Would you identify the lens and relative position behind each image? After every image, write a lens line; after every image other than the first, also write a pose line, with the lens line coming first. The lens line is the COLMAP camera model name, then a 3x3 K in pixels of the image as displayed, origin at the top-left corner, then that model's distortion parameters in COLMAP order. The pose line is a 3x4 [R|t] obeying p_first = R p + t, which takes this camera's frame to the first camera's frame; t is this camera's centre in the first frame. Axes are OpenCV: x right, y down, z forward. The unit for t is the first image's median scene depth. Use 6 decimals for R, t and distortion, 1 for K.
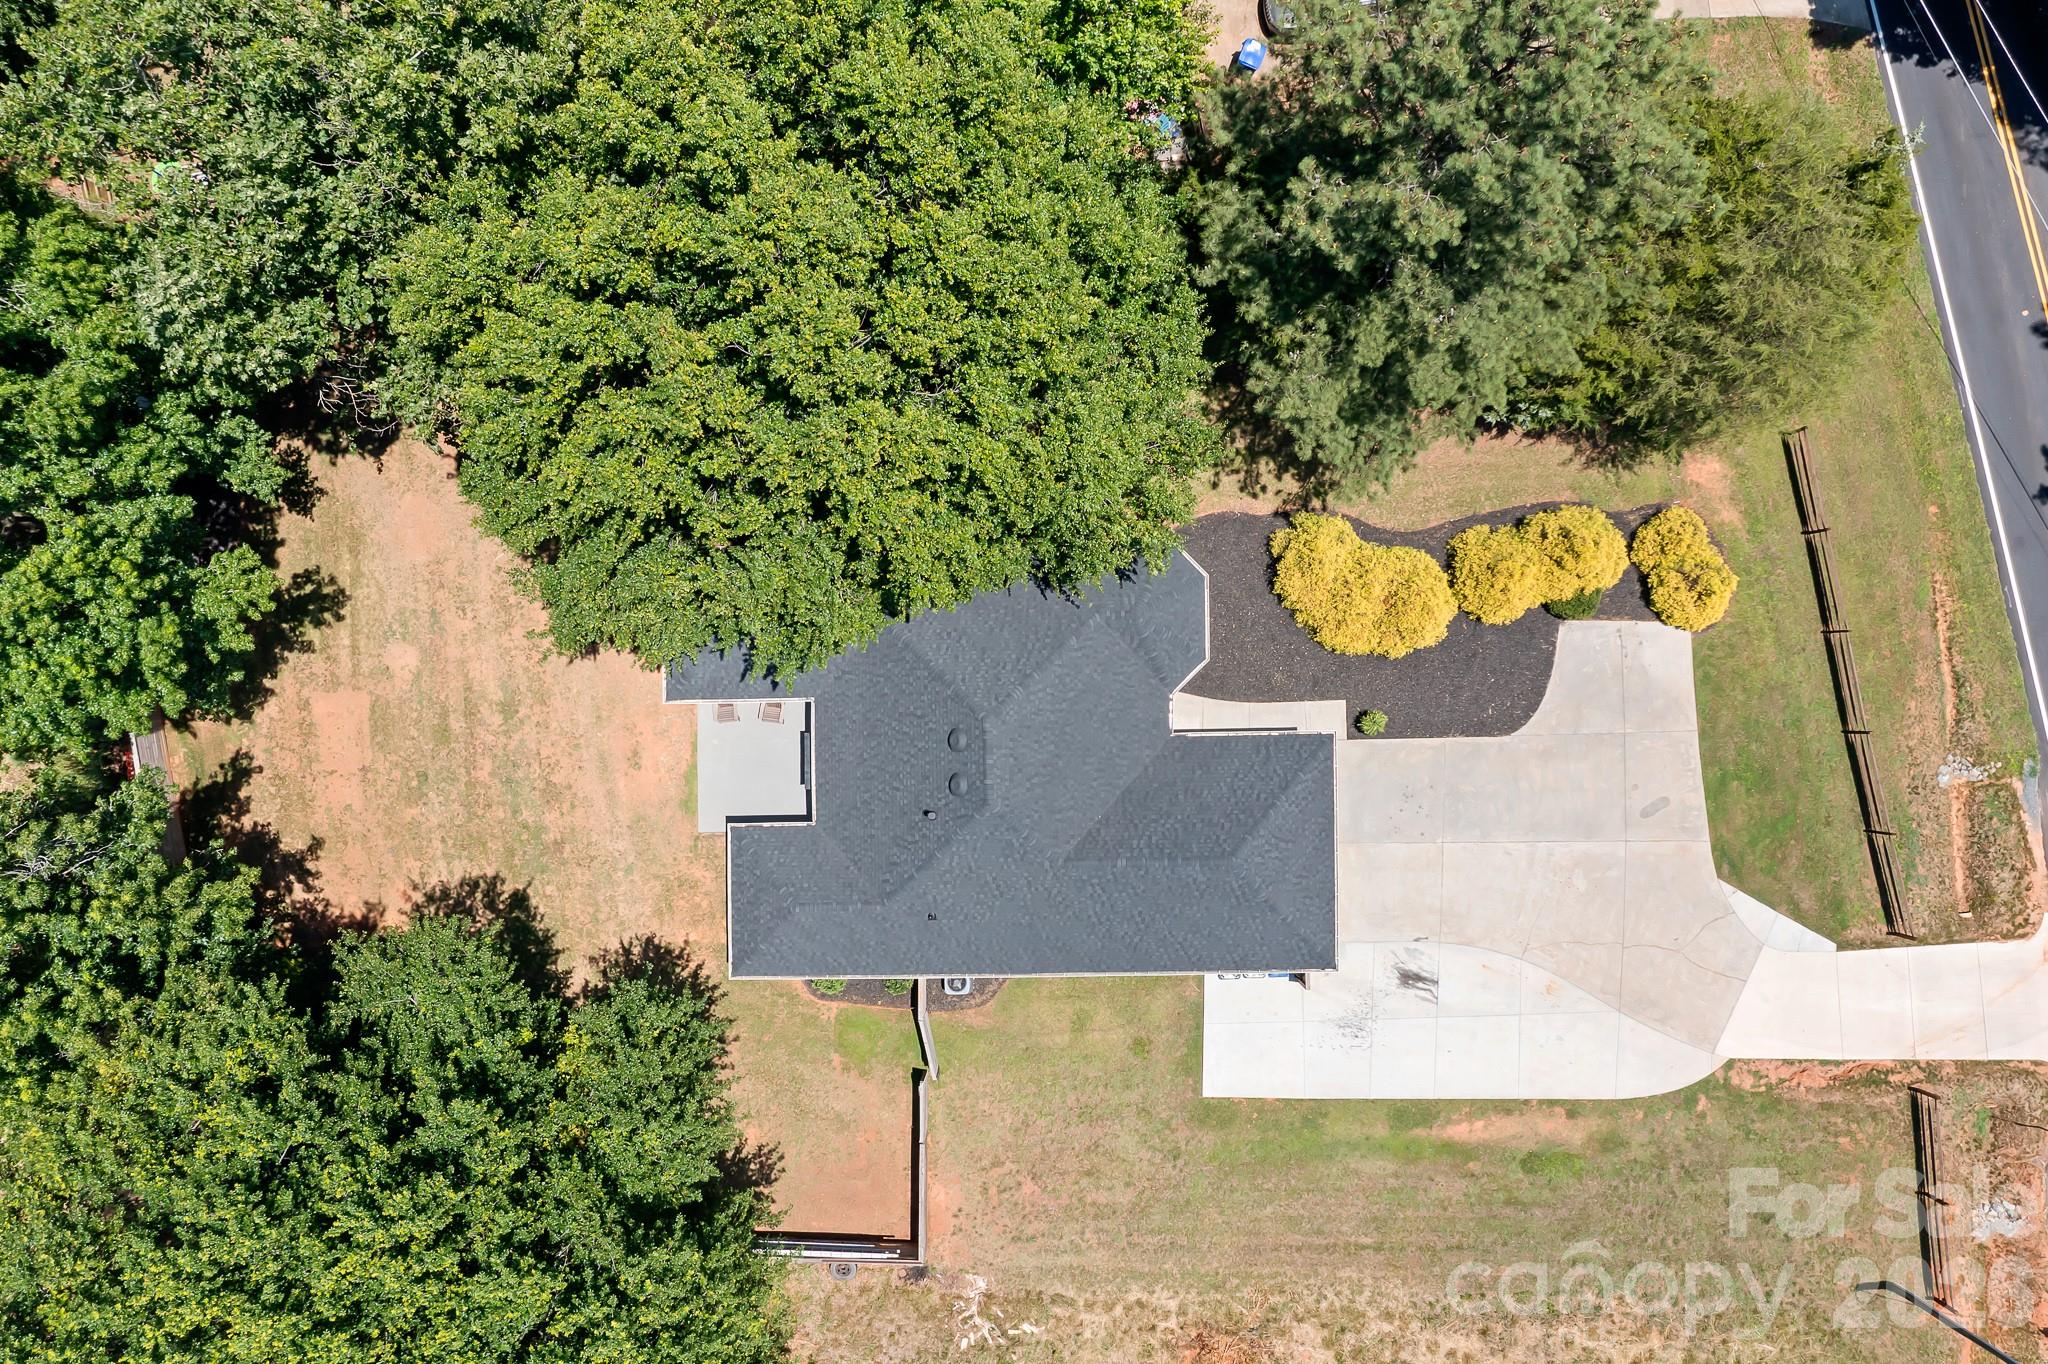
lens RADIAL K [[1601.6, 0, 1024.0], [0, 1601.6, 682.0], [0, 0, 1]] dist [-0.003194, -0.005751]
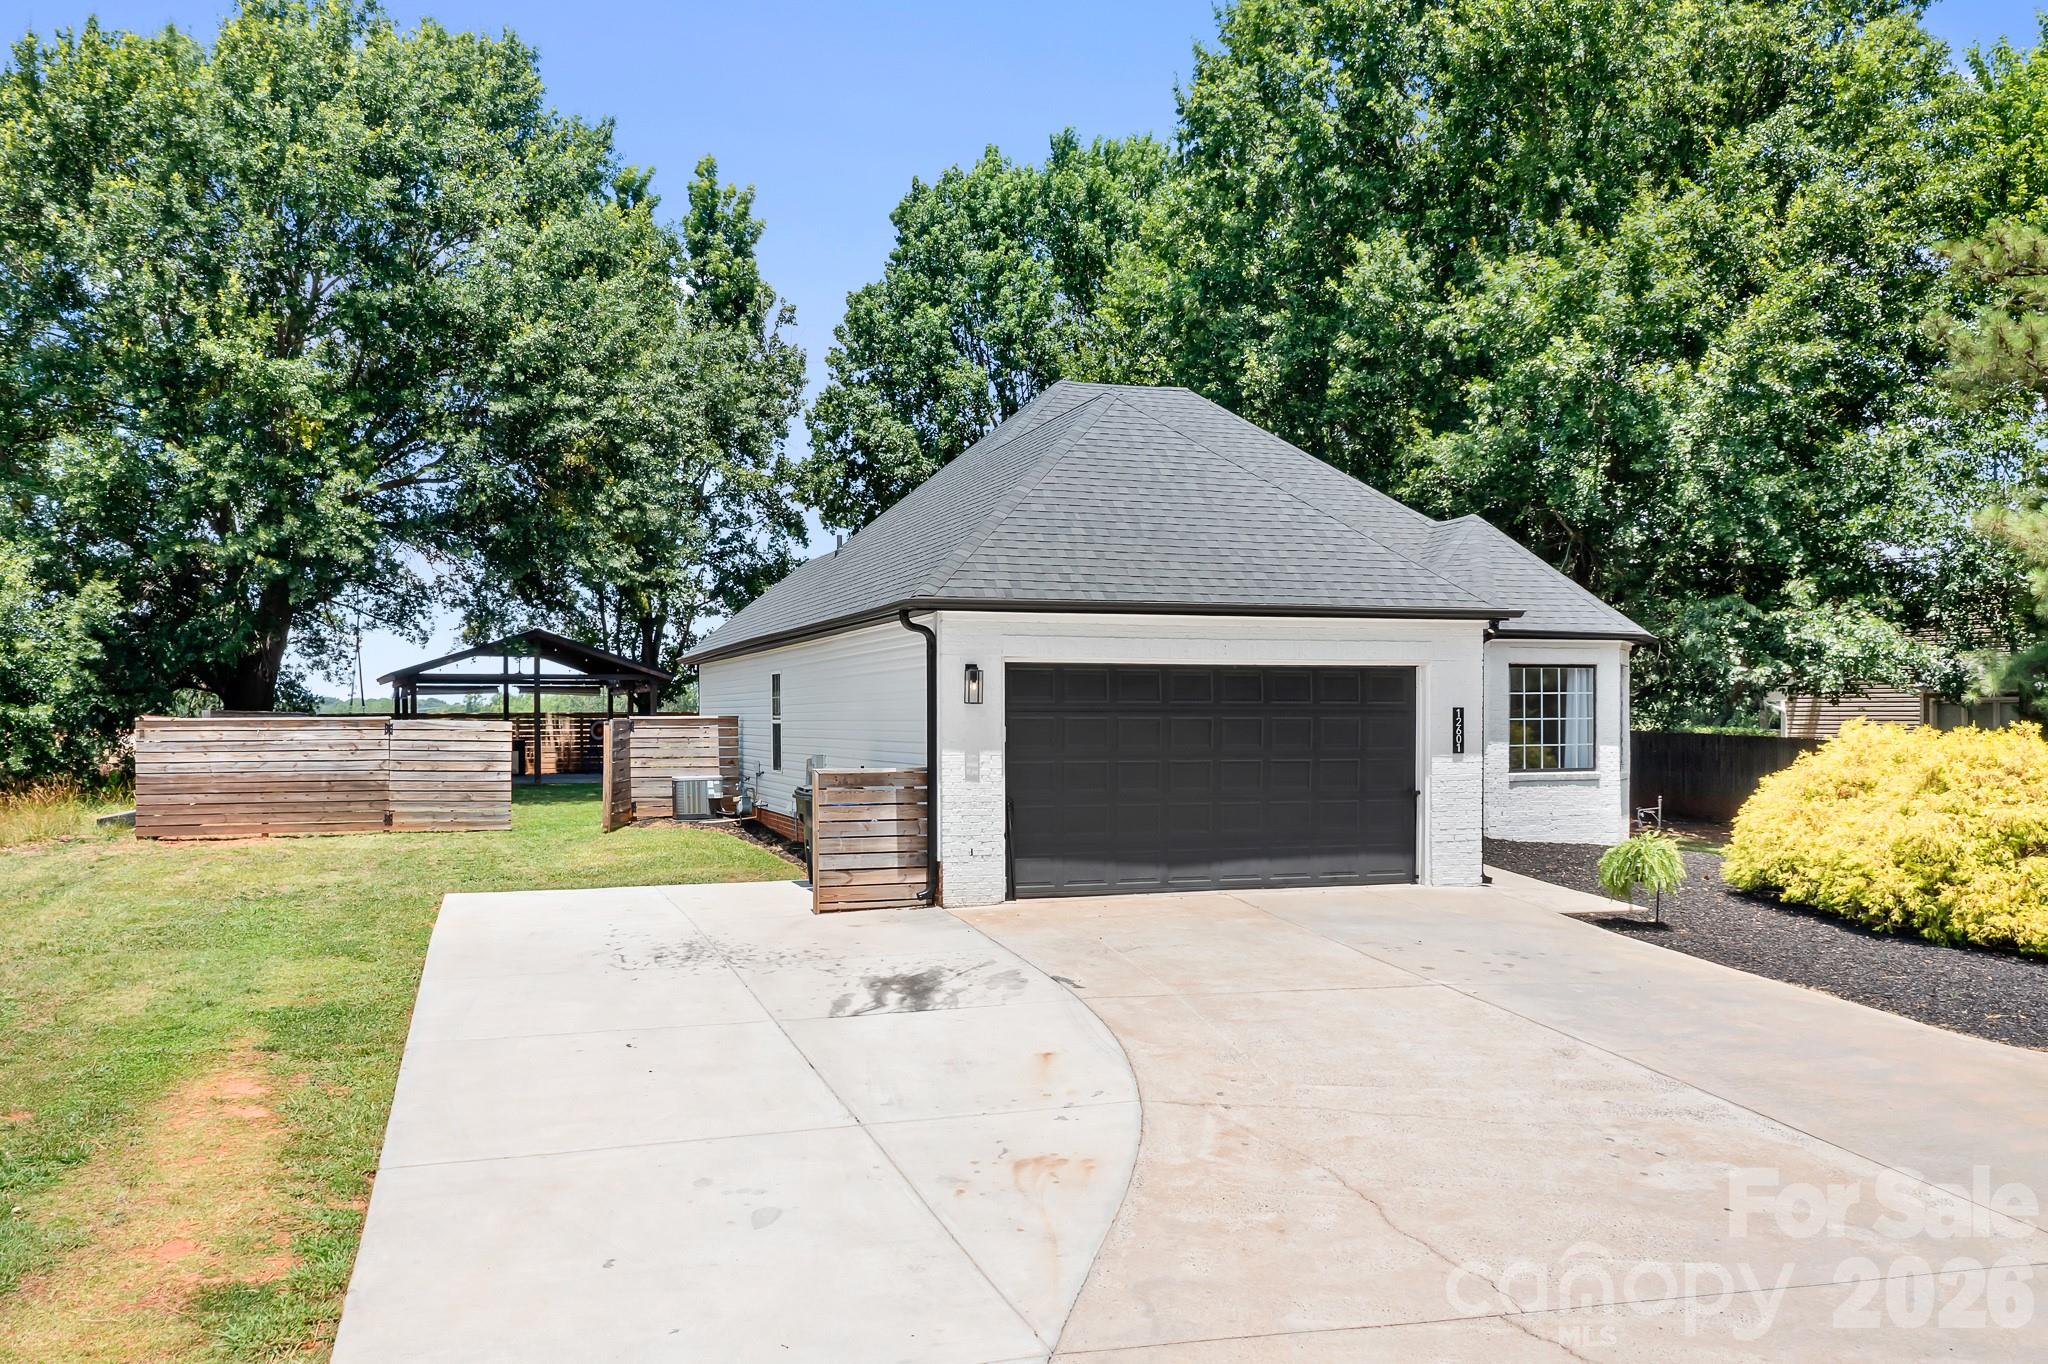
lens RADIAL K [[1655.1, 0, 1021.0], [0, 1655.1, 713.9], [0, 0, 1]] dist [-0.007185, -0.005847]
pose [[0.310281, 0.012926, -0.950557, 0.497949], [-0.950345, 0.029320, -0.309813, 0.248691], [0.023865, 0.999486, 0.021382, 0.950503]]
